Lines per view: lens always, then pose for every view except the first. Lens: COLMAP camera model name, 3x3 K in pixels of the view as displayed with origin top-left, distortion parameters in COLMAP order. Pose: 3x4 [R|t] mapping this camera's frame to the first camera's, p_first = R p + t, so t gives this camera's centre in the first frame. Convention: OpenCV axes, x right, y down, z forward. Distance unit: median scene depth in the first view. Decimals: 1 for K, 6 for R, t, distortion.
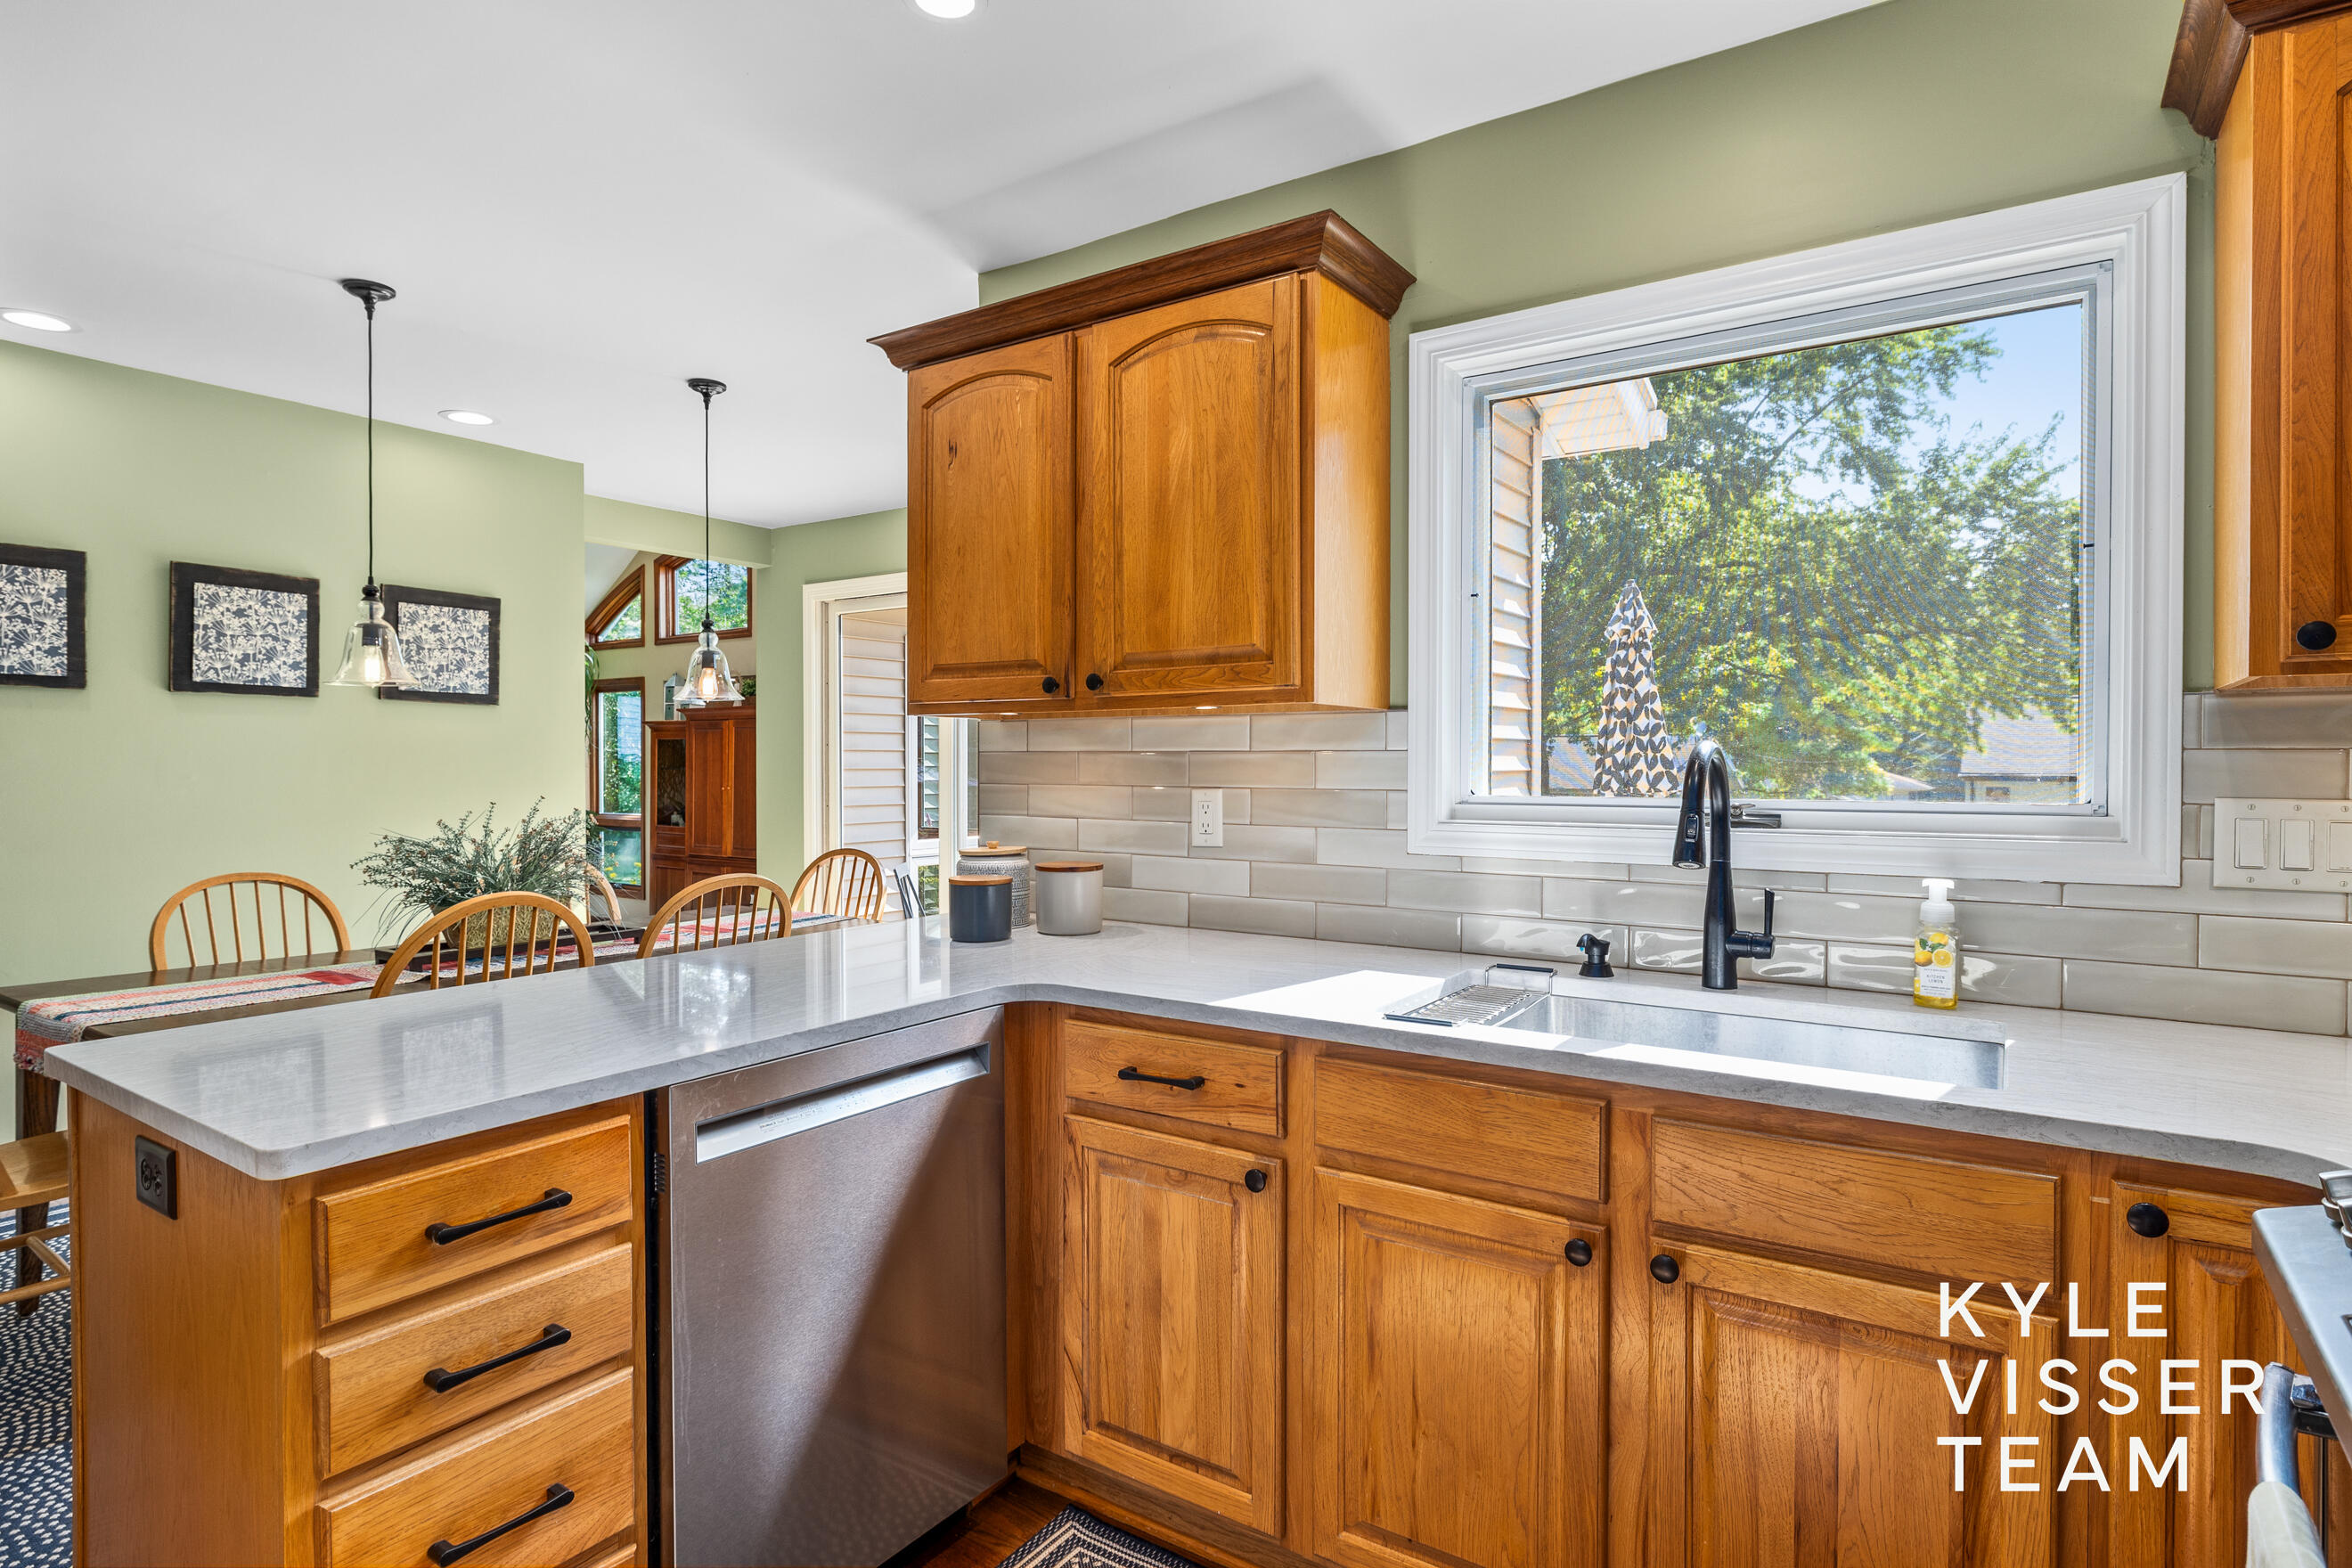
lens RADIAL K [[1243.9, 0, 1178.9], [0, 1243.9, 777.7], [0, 0, 1]] dist [-0.003781, 0.001000]
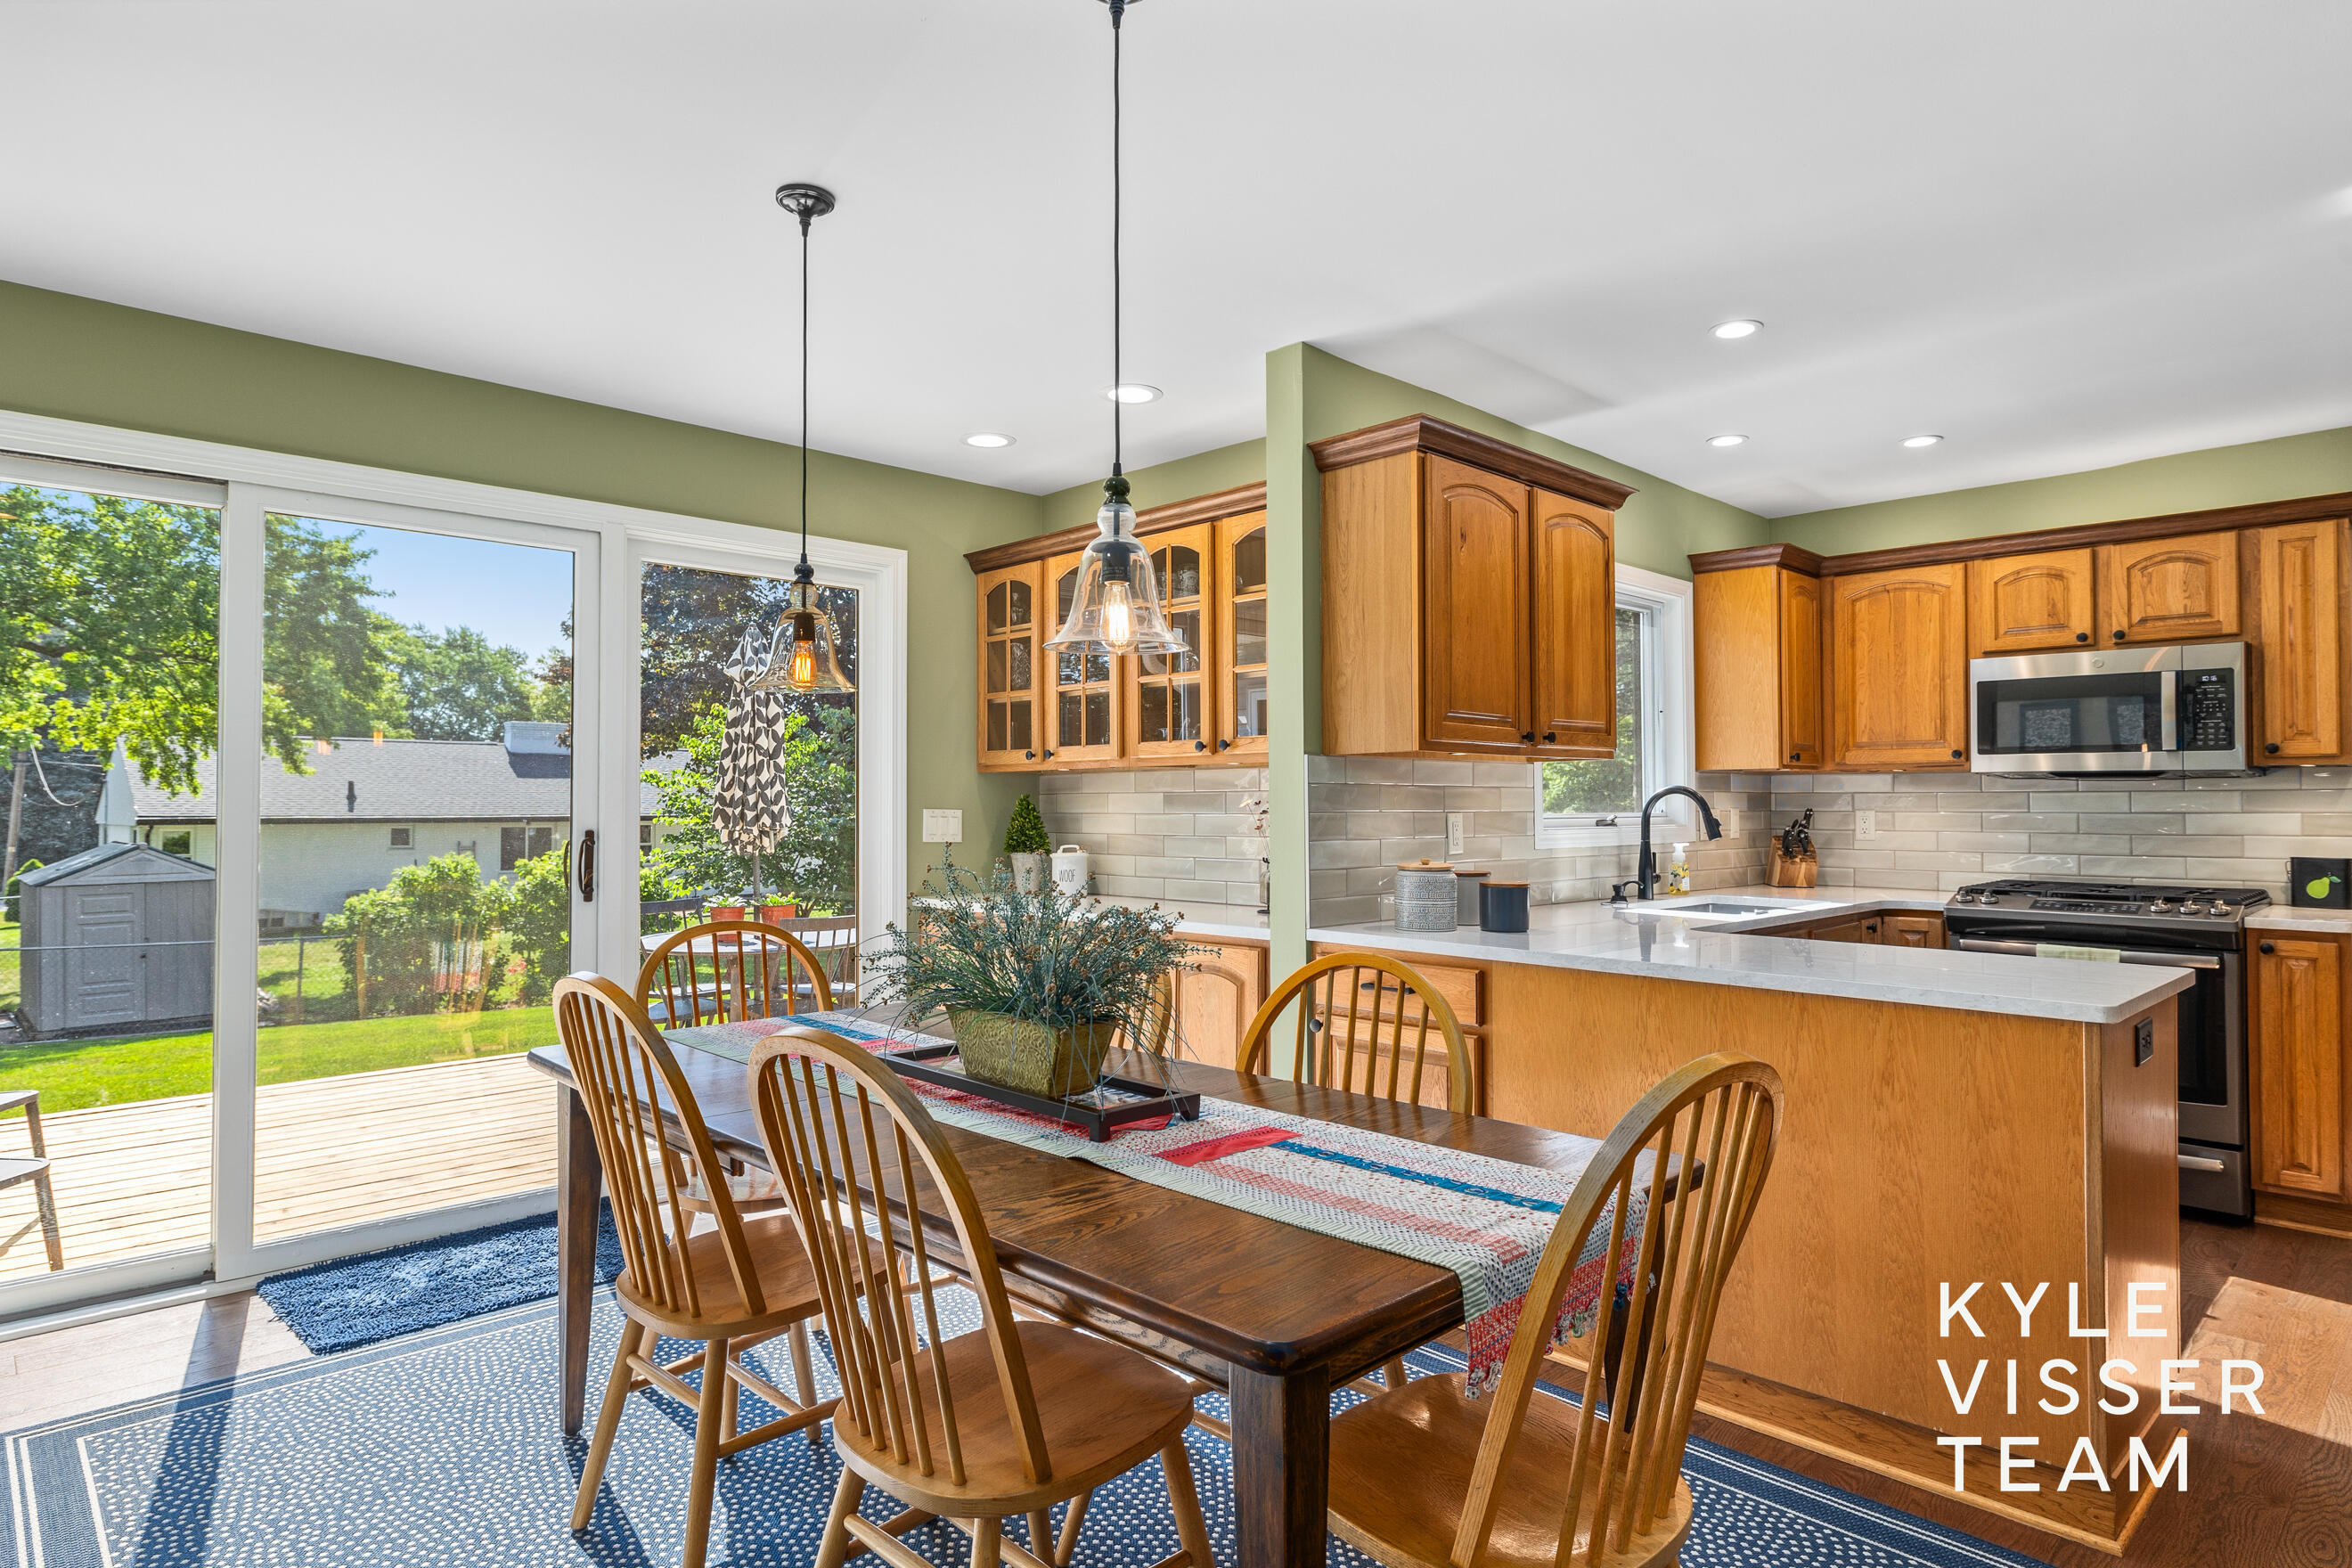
lens RADIAL K [[1298.2, 0, 1177.9], [0, 1298.2, 777.1], [0, 0, 1]] dist [0.000151, -0.000692]
pose [[0.196534, 0.019624, 0.980301, -1.694275], [0.013873, 0.999644, -0.022793, -0.003039], [-0.980399, 0.018079, 0.196191, 1.177651]]
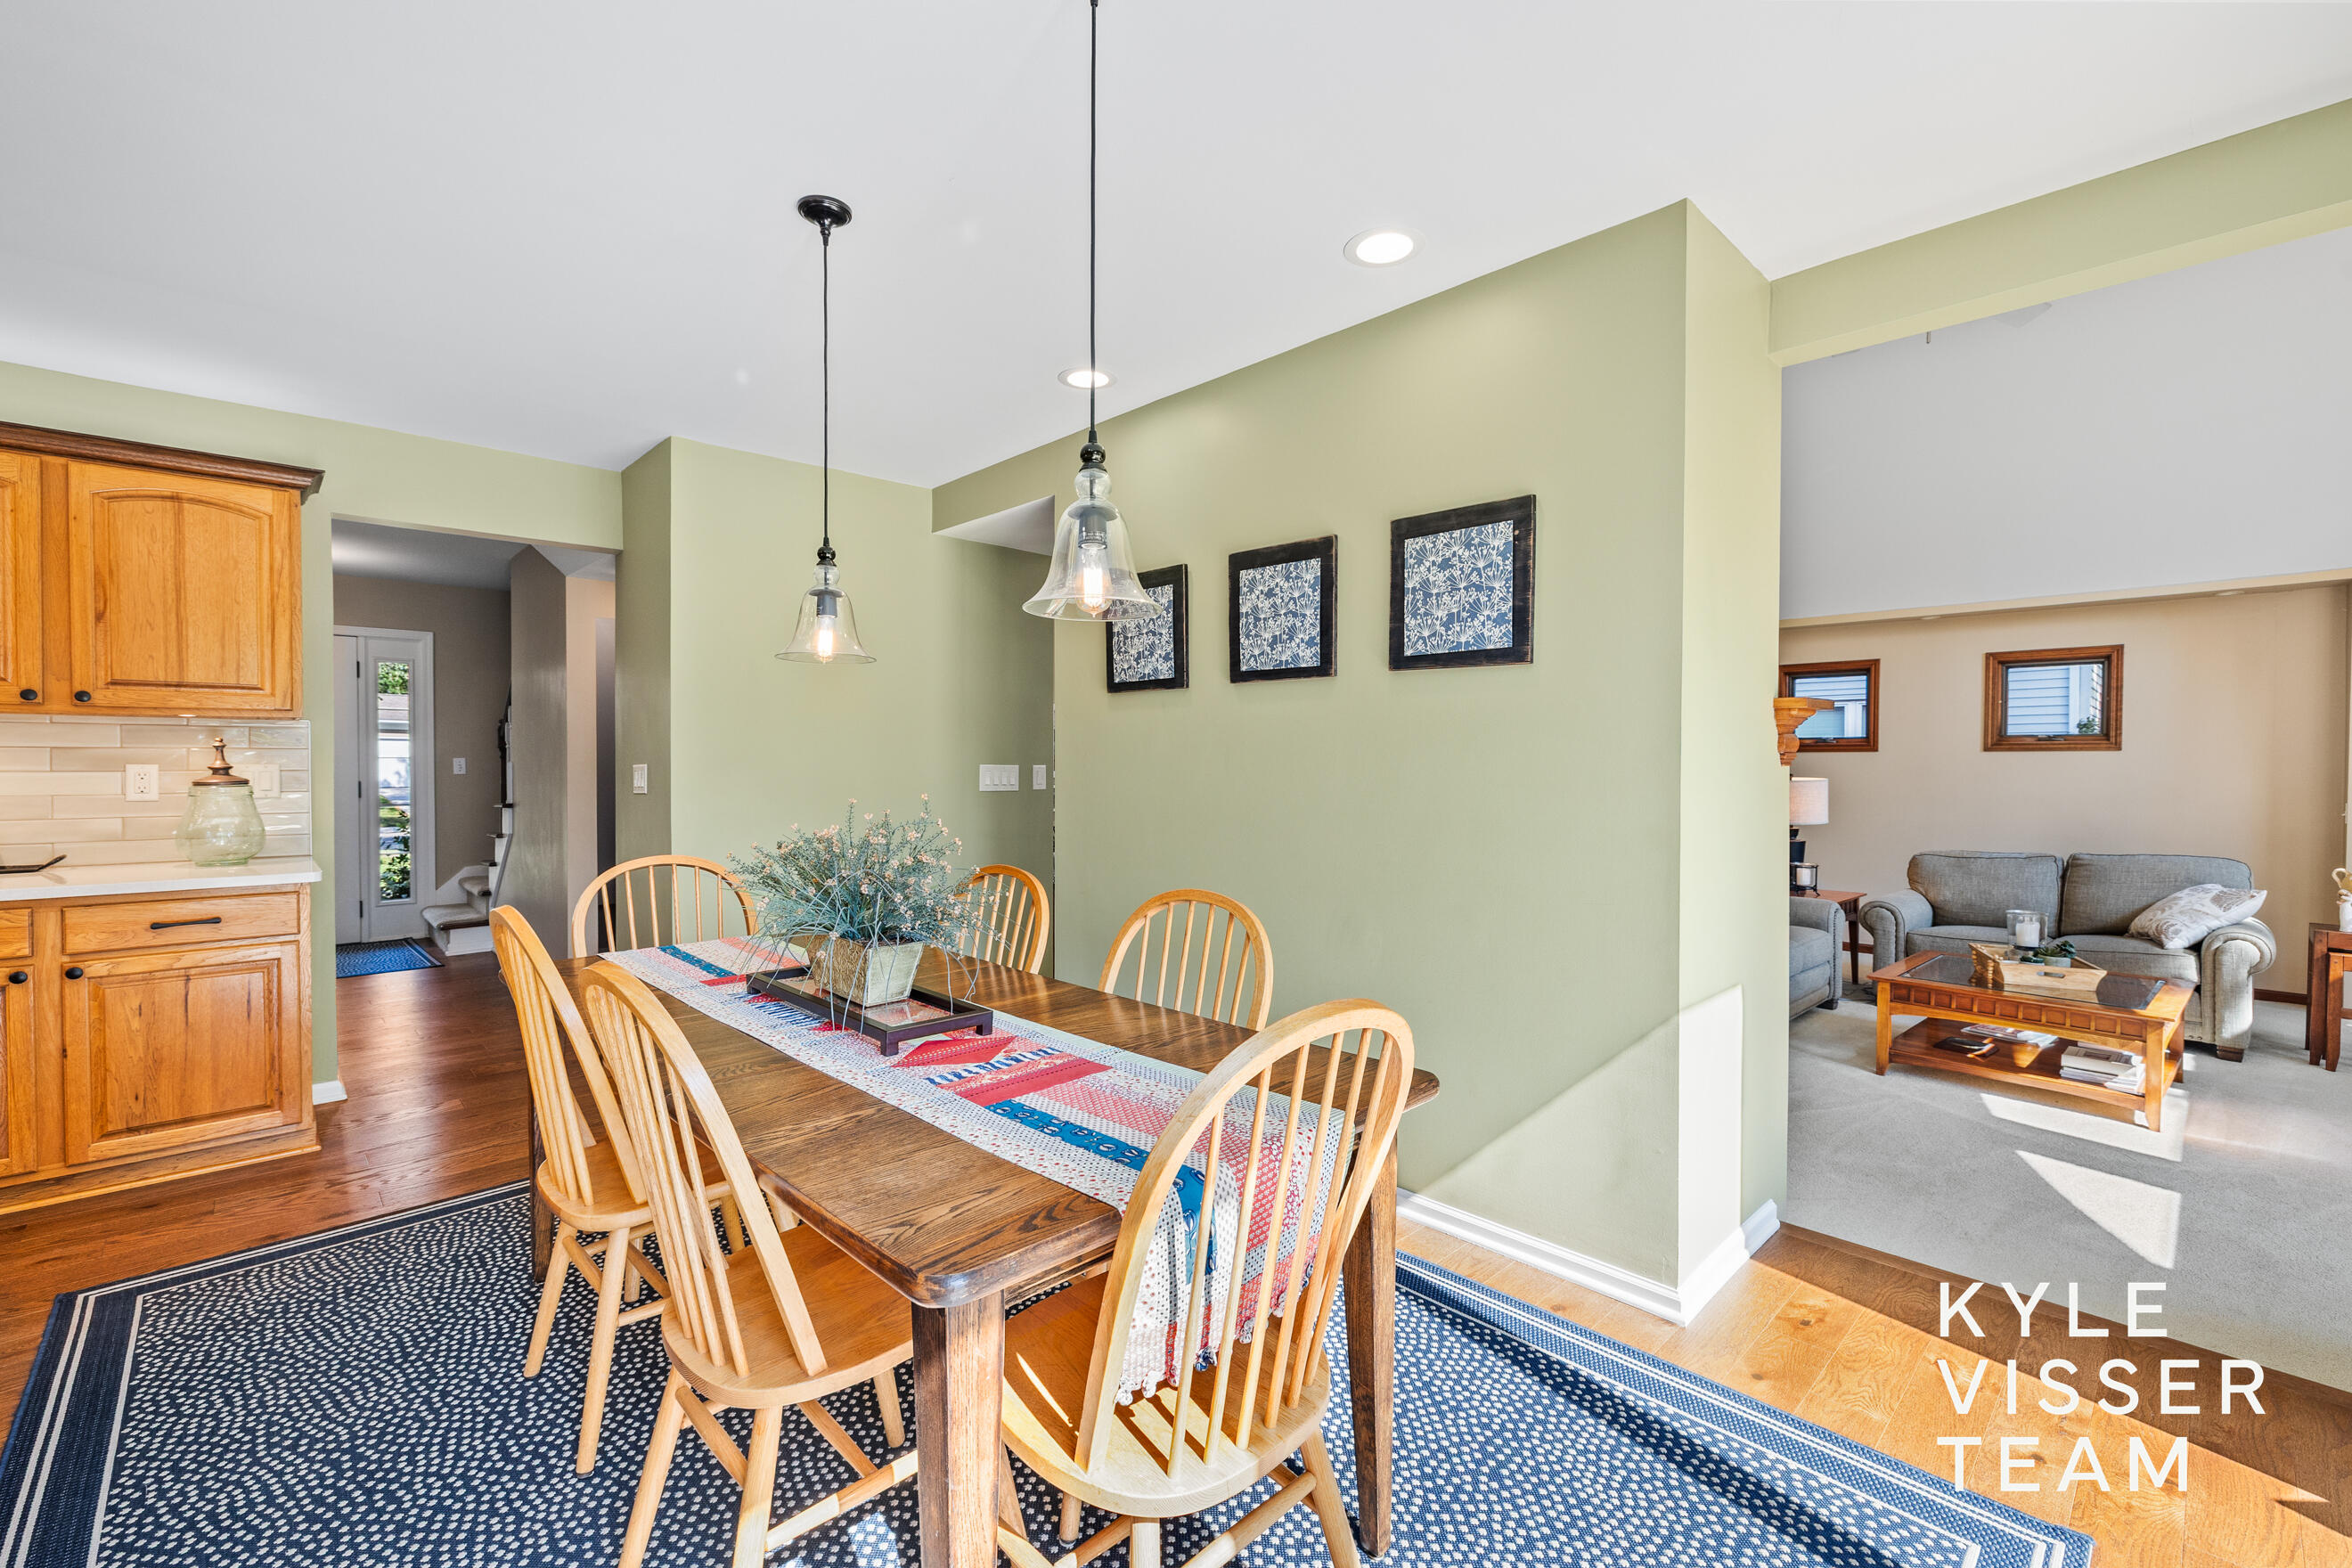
lens RADIAL K [[998.1, 0, 1176.4], [0, 998.1, 742.0], [0, 0, 1]] dist [0.001430, 0.000628]
pose [[-0.212689, -0.021298, -0.976888, -0.017412], [-0.014297, 0.999723, -0.018683, -0.010014], [0.977015, 0.009993, -0.212934, 1.918904]]
